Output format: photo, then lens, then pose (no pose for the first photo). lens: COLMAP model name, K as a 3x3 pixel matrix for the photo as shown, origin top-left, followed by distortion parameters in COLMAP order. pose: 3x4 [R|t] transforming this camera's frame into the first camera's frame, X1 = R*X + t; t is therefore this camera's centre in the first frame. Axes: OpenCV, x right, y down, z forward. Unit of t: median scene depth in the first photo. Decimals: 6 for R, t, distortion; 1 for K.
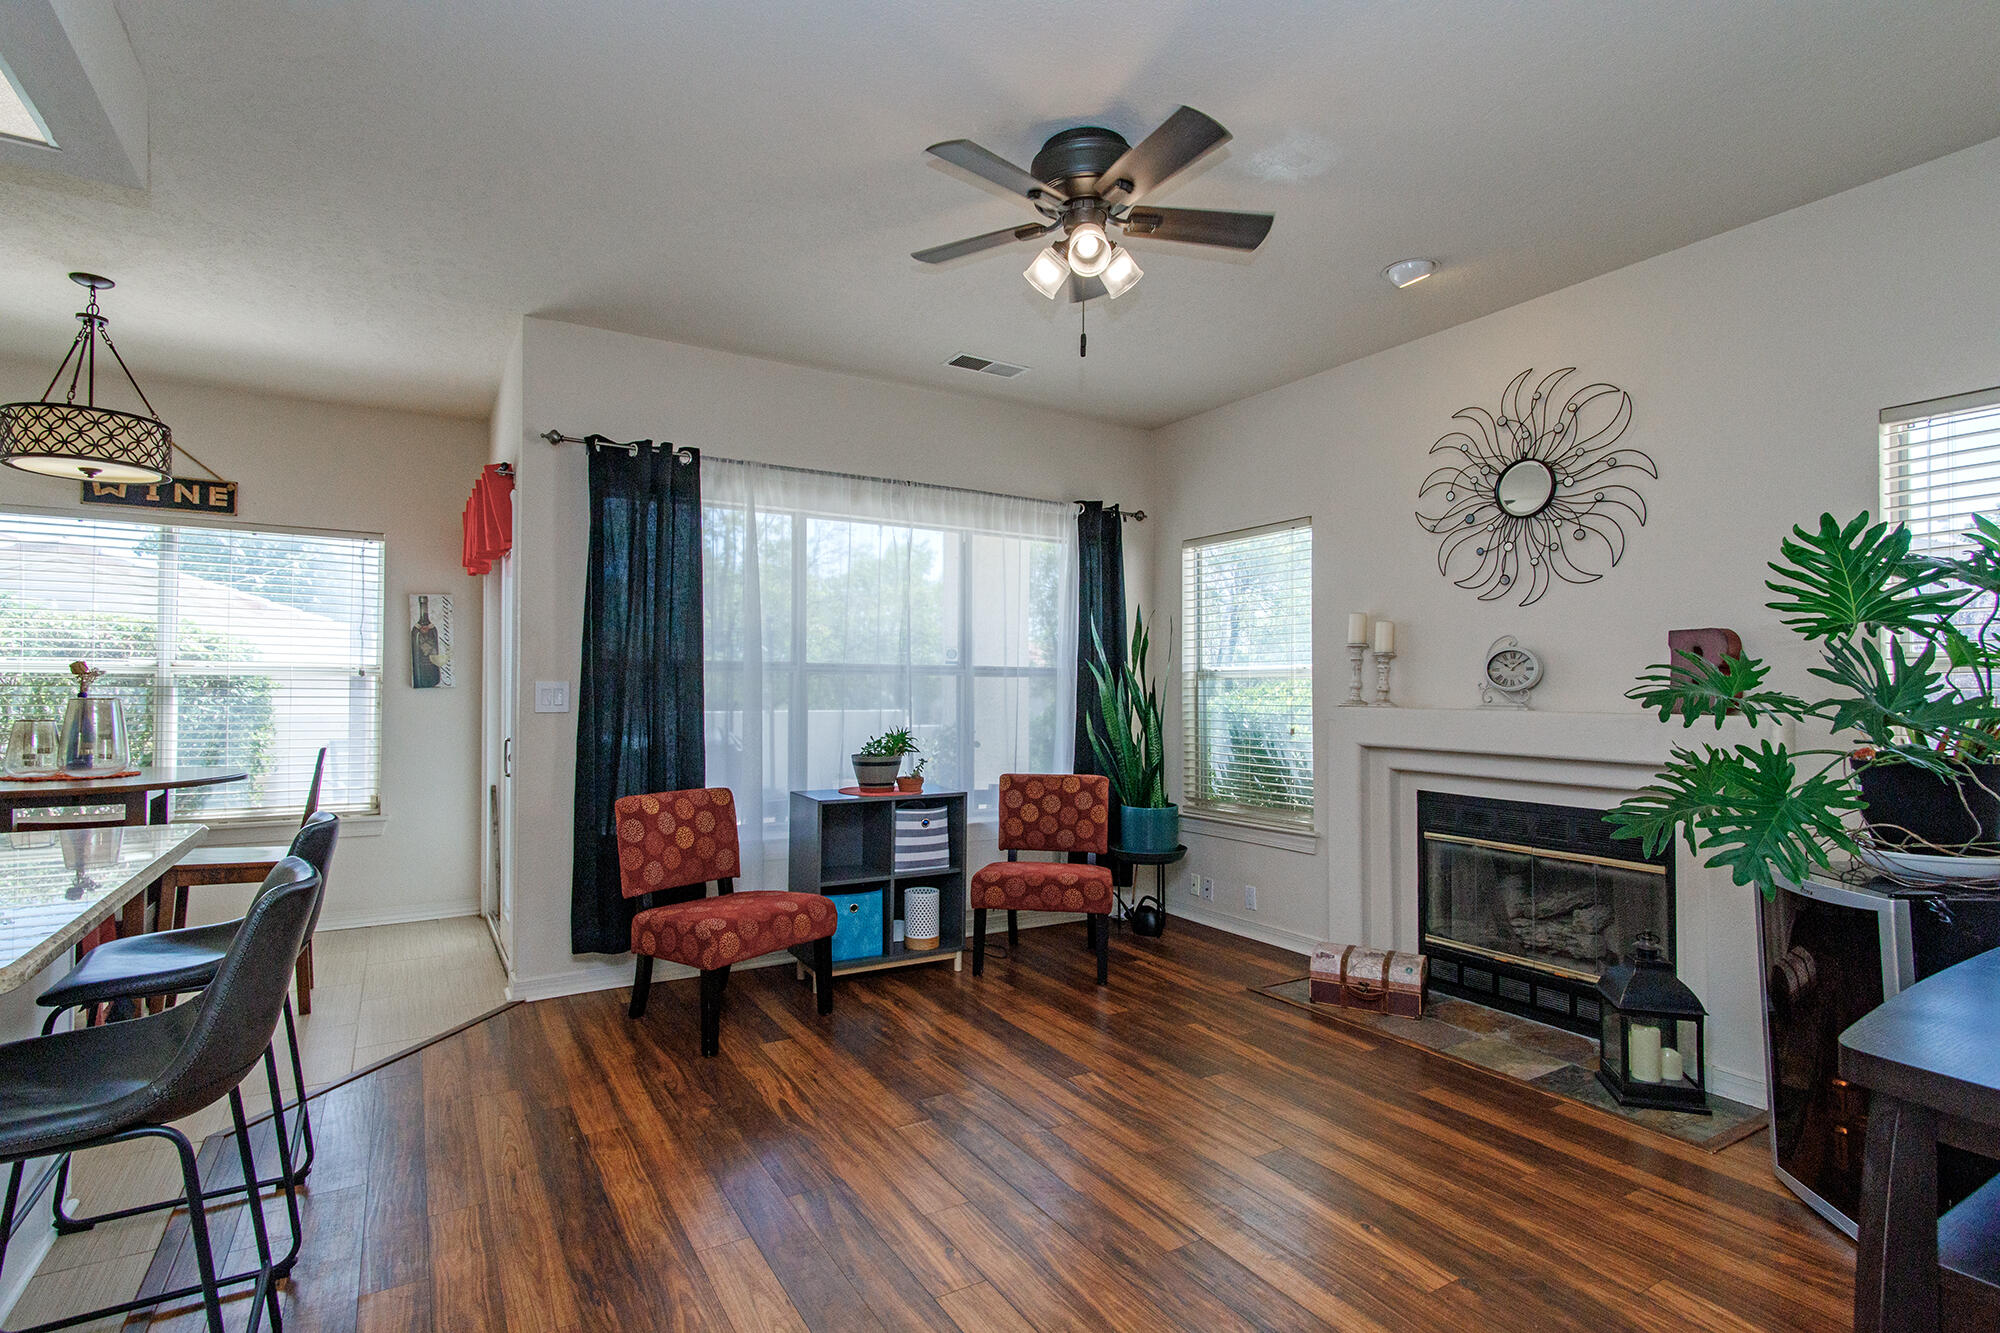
lens RADIAL K [[953.9, 0, 986.1], [0, 953.9, 655.2], [0, 0, 1]] dist [0.019975, -0.007419]
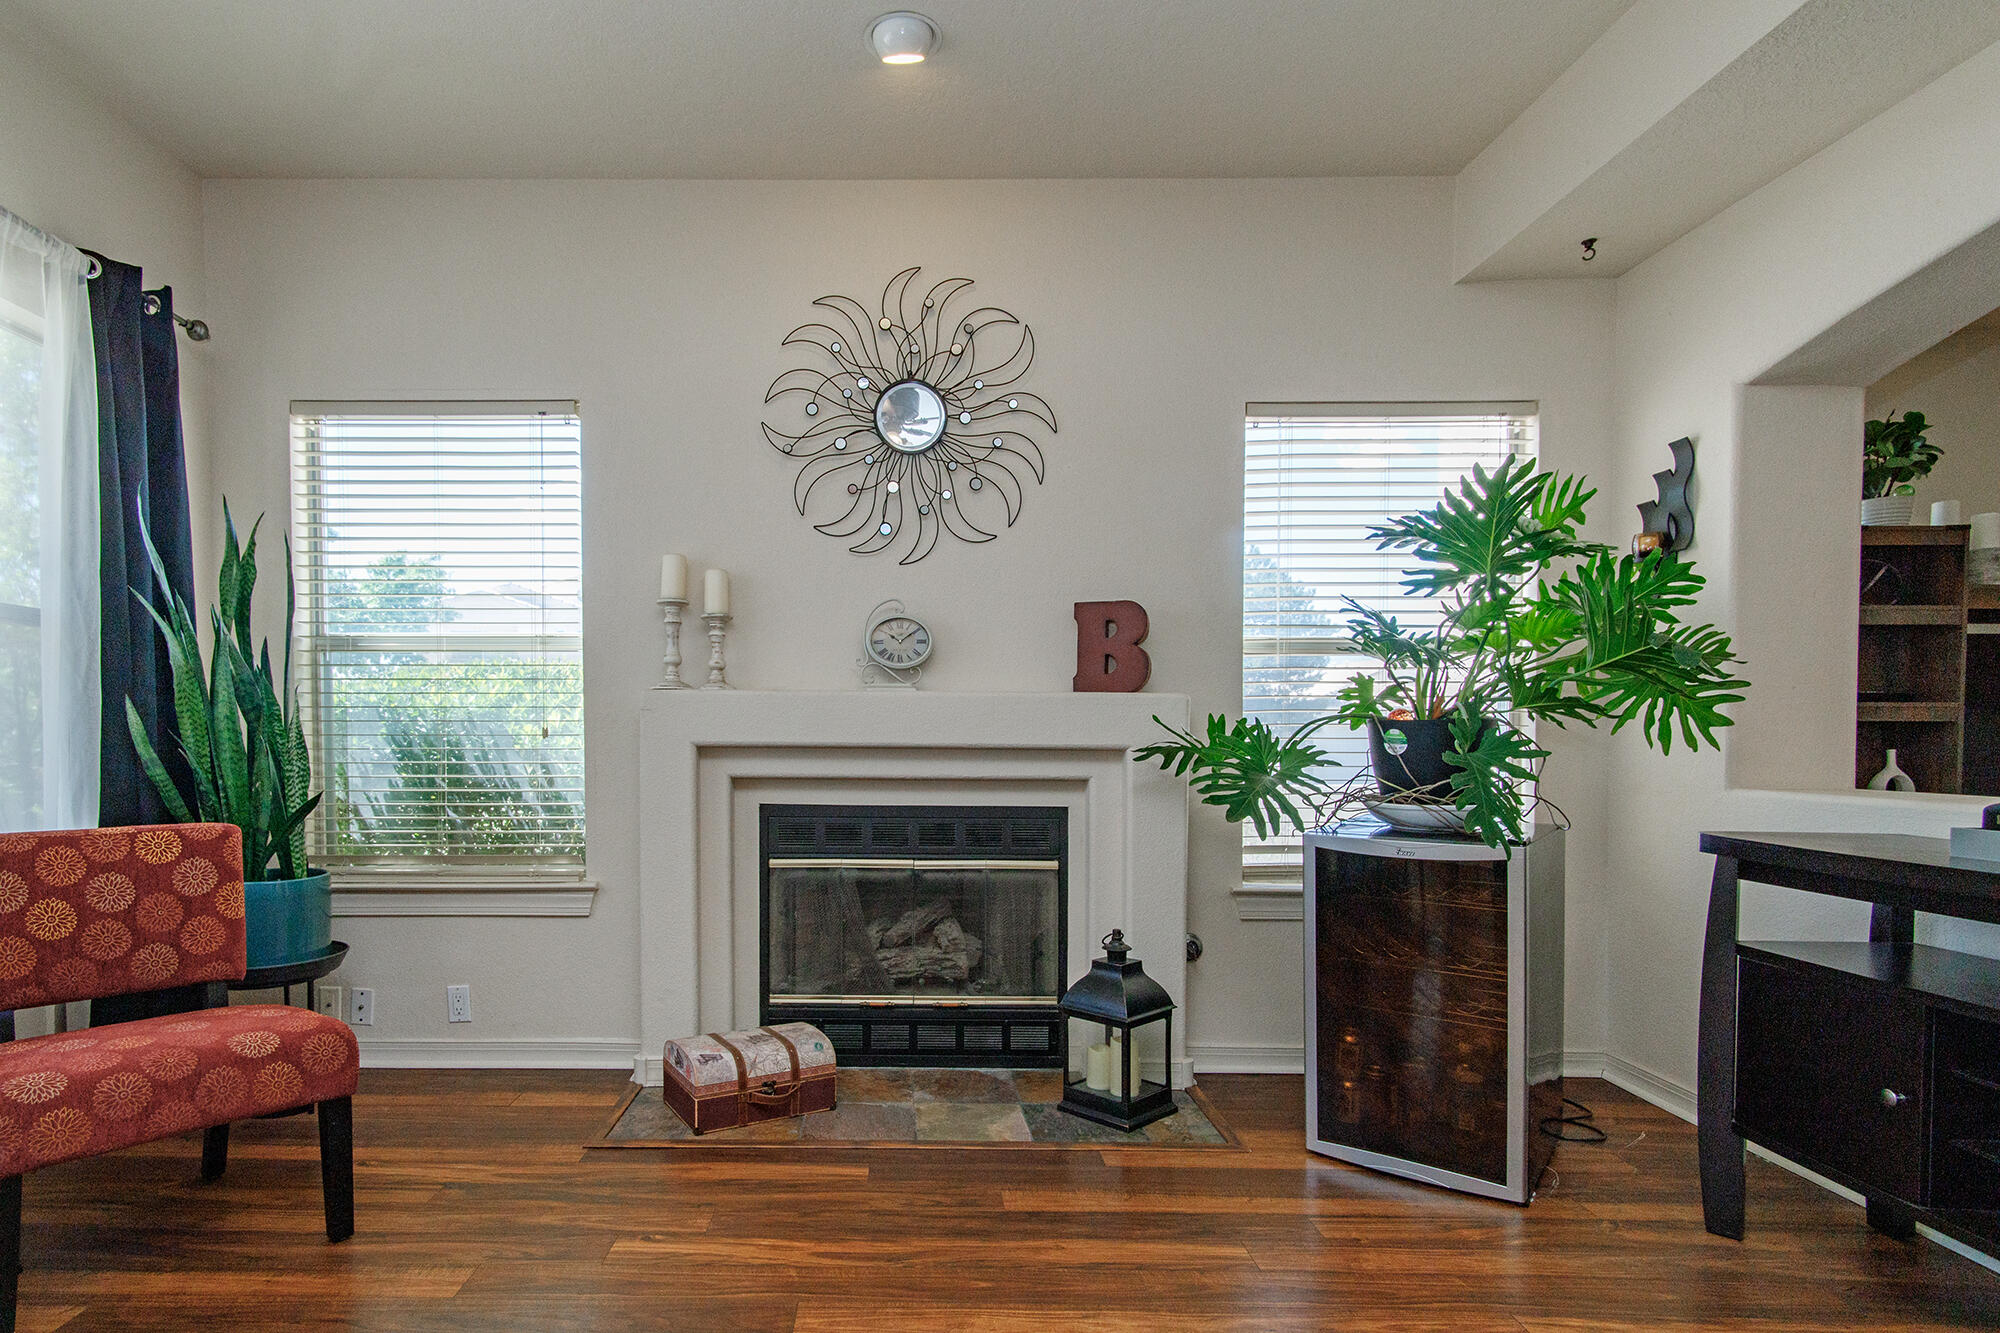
lens RADIAL K [[1065.2, 0, 945.8], [0, 1065.2, 747.7], [0, 0, 1]] dist [0.016328, -0.003794]
pose [[0.529295, -0.015324, 0.848300, -0.179453], [-0.033590, 0.998675, 0.038999, 0.064943], [-0.847773, -0.049136, 0.528079, 0.479318]]
